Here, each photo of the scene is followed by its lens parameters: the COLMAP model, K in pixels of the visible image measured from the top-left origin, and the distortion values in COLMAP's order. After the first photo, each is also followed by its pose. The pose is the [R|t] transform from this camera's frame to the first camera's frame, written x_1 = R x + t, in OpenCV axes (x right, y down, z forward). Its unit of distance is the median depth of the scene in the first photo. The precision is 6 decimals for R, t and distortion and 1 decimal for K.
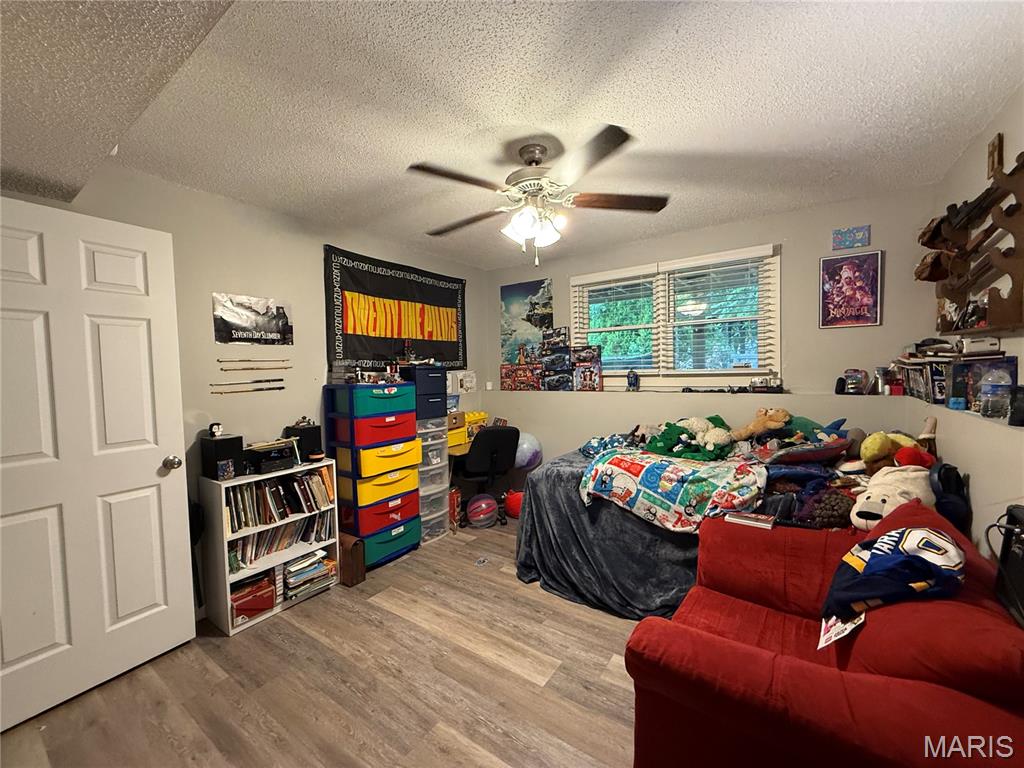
lens RADIAL K [[409.9, 0, 509.0], [0, 409.9, 385.6], [0, 0, 1]] dist [0.002591, 0.000316]
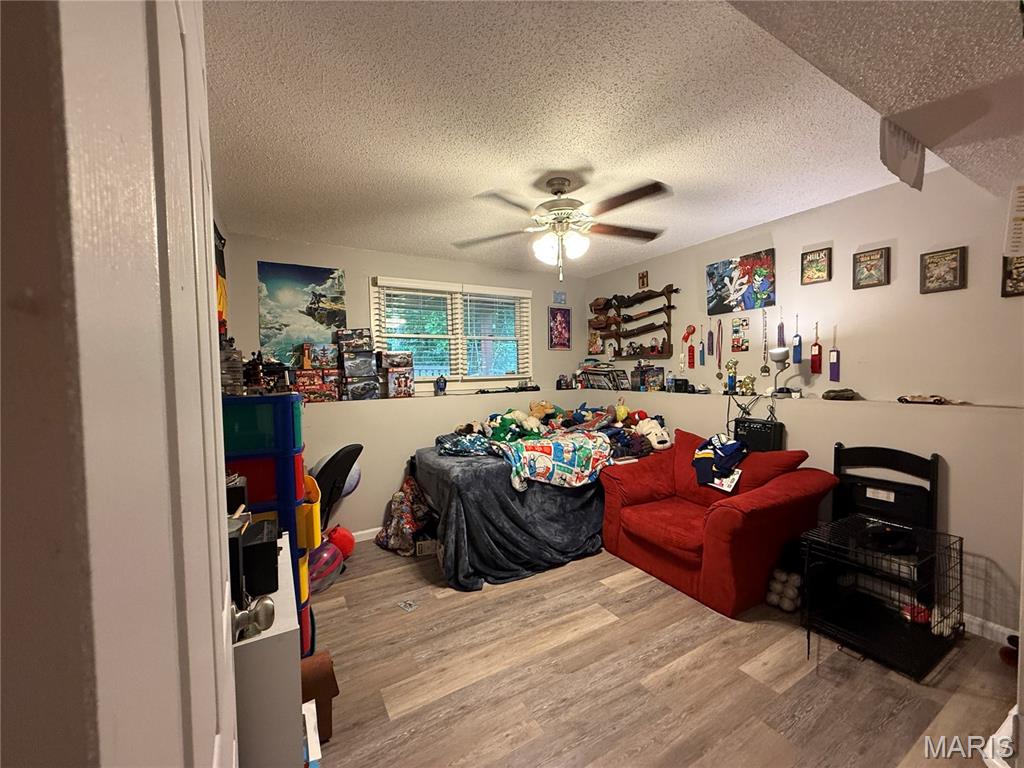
lens RADIAL K [[409.9, 0, 511.7], [0, 409.9, 384.6], [0, 0, 1]] dist [0.002591, 0.000316]
pose [[0.416716, -0.013626, 0.908935, -0.658068], [0.048498, 0.998797, -0.007261, 0.002512], [-0.907742, 0.047107, 0.416875, 0.406872]]
